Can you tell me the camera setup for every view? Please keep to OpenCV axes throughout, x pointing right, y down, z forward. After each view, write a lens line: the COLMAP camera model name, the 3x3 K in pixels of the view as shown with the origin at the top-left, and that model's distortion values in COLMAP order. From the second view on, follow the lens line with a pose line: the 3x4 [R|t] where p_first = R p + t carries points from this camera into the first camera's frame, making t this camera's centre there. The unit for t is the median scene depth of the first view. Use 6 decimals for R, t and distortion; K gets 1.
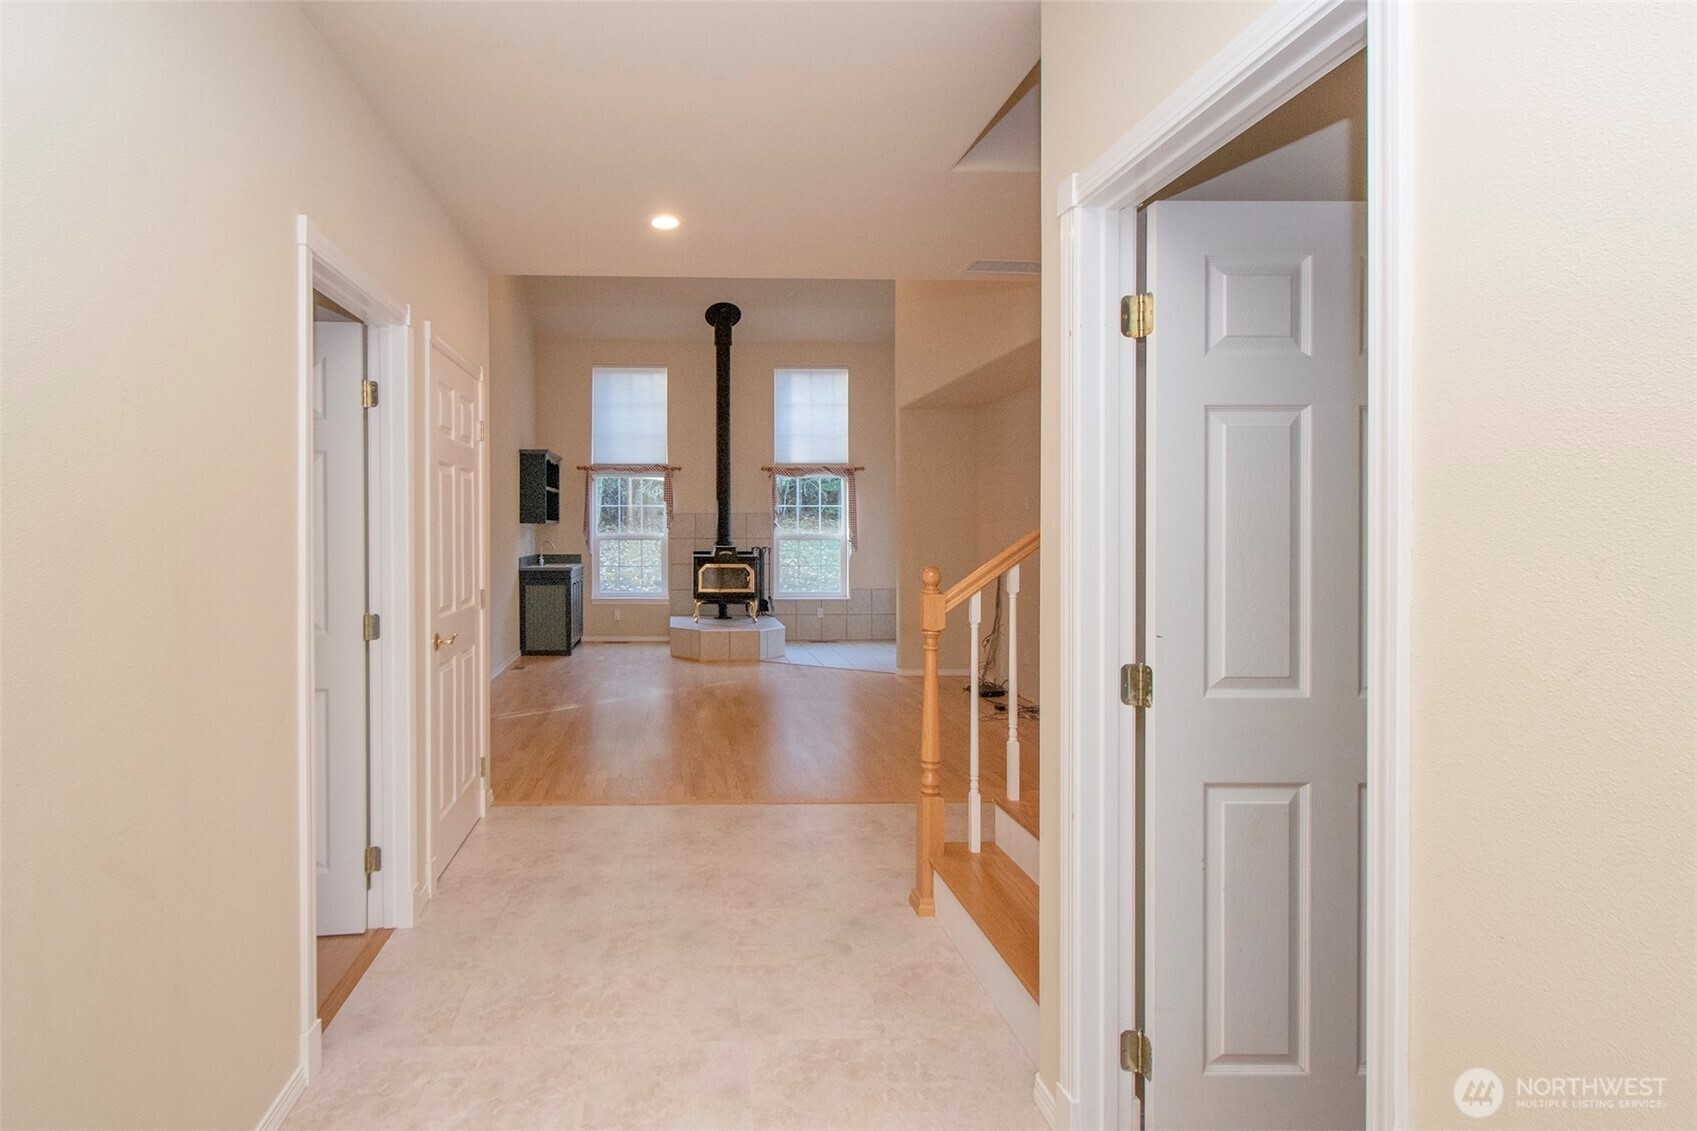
lens RADIAL K [[1633.3, 0, 846.1], [0, 1633.3, 563.6], [0, 0, 1]] dist [-0.088306, 0.000000]
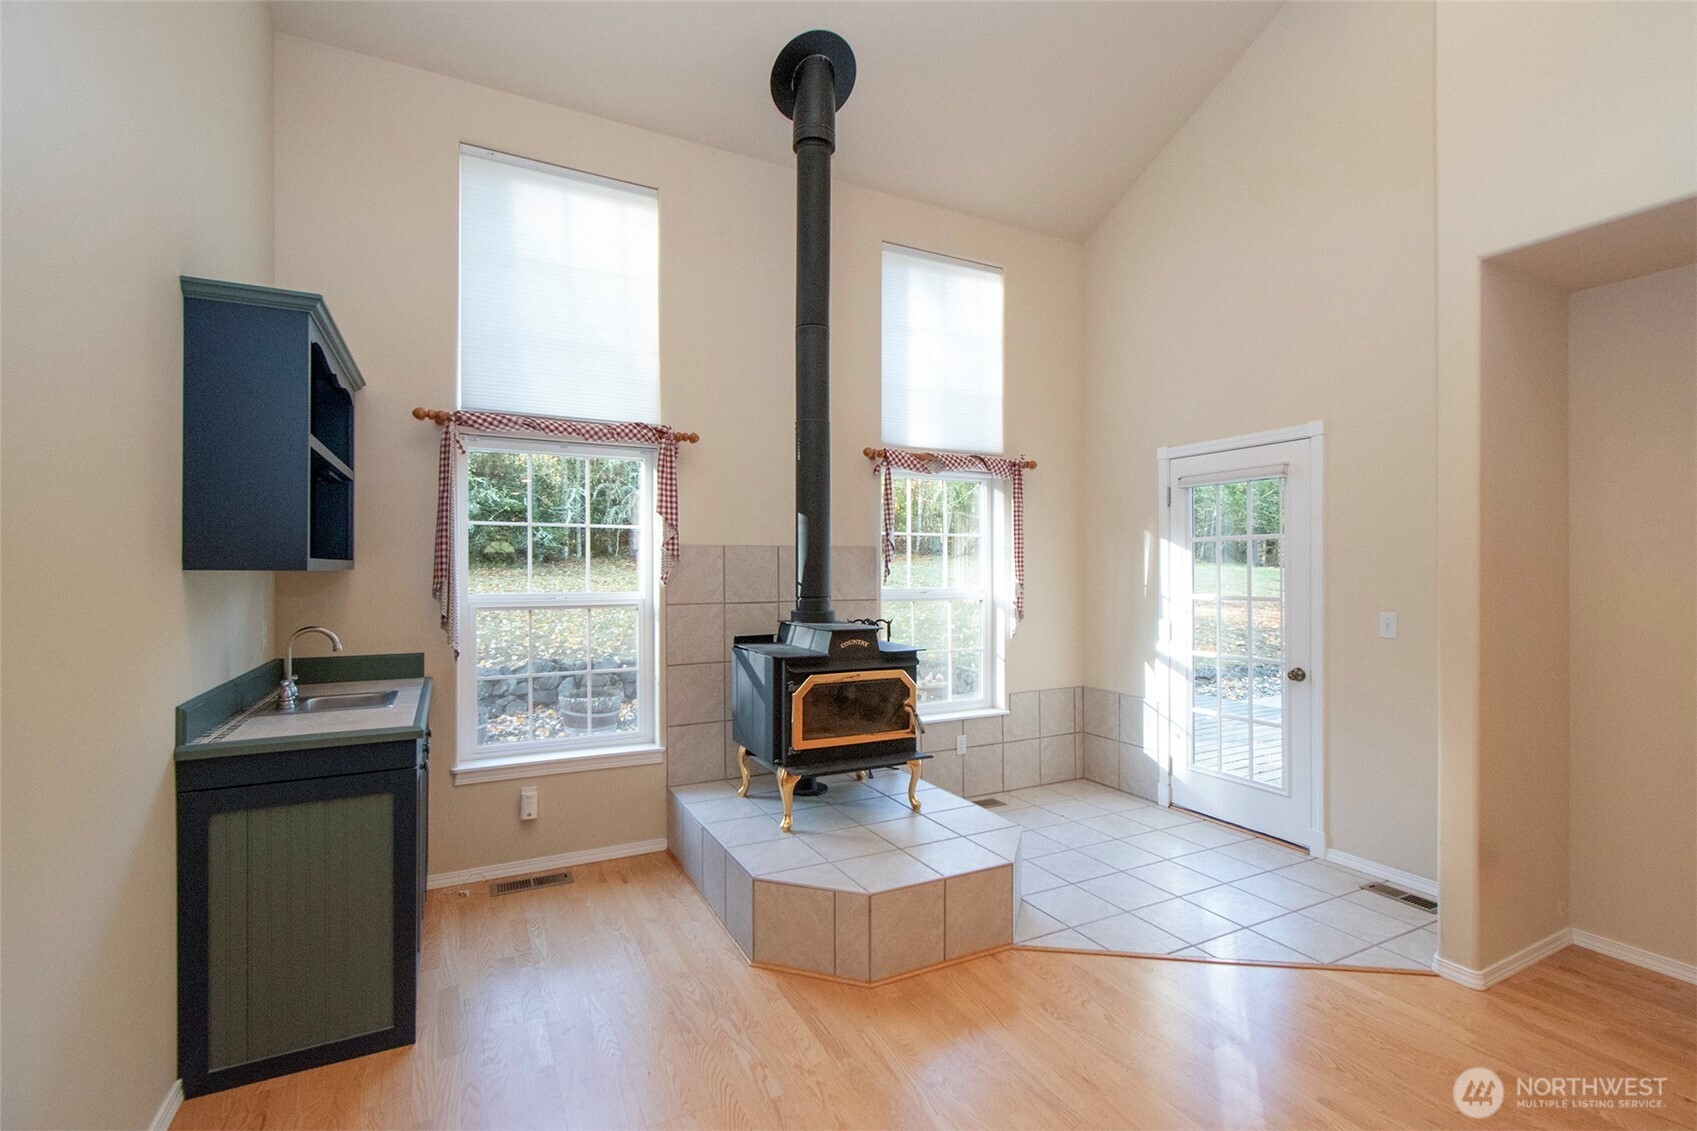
lens RADIAL K [[756.9, 0, 850.7], [0, 756.9, 561.1], [0, 0, 1]] dist [-0.000422, -0.000101]
pose [[0.904715, 0.005841, 0.425977, -0.148691], [0.002603, 0.999812, -0.019240, -0.022547], [-0.426010, 0.018516, 0.904529, 0.807170]]
